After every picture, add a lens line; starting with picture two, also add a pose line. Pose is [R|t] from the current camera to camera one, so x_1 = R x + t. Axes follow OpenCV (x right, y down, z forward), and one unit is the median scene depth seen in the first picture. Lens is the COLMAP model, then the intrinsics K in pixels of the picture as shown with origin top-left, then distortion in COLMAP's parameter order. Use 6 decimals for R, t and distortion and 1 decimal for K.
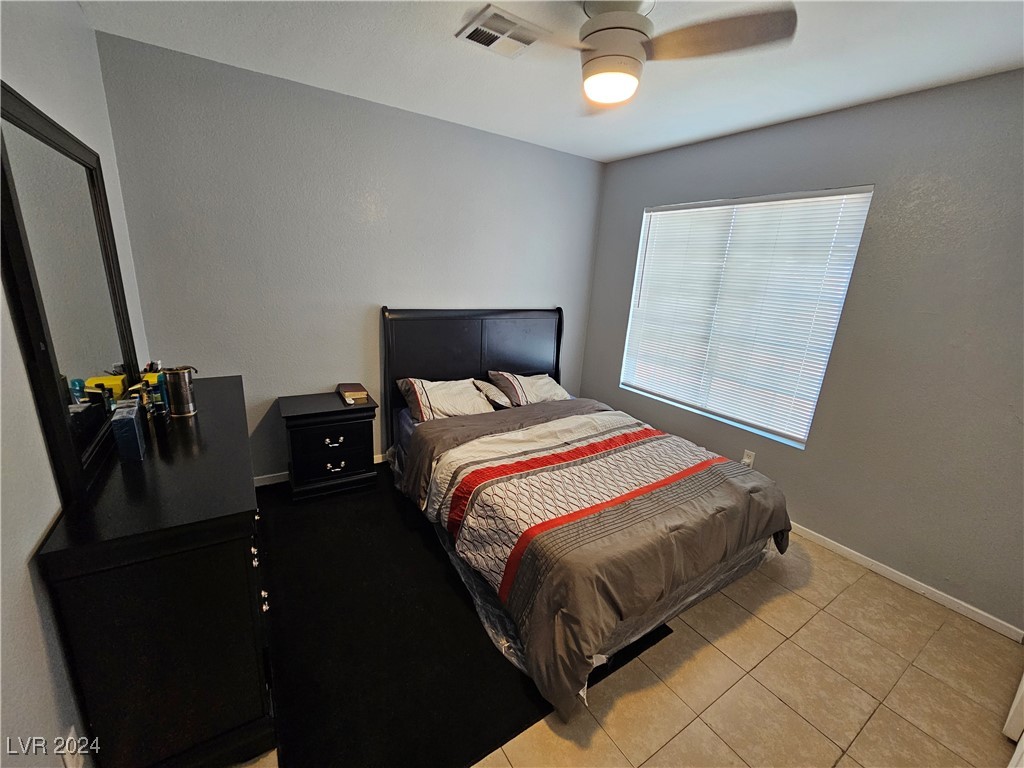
lens RADIAL K [[420.1, 0, 510.0], [0, 420.1, 381.4], [0, 0, 1]] dist [-0.002797, 0.000810]
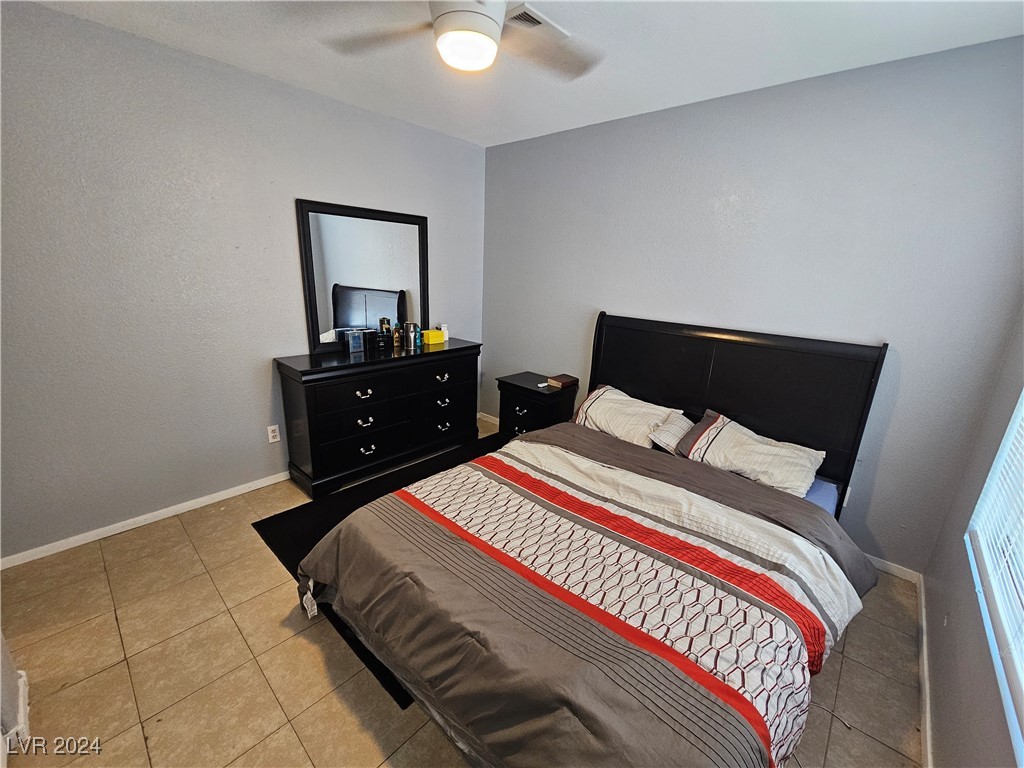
lens RADIAL K [[420.1, 0, 509.4], [0, 420.1, 387.9], [0, 0, 1]] dist [-0.002797, 0.000810]
pose [[0.255479, 0.222810, -0.940790, 0.805573], [-0.278028, 0.948910, 0.149232, -0.107956], [0.925976, 0.223441, 0.304374, 0.632392]]
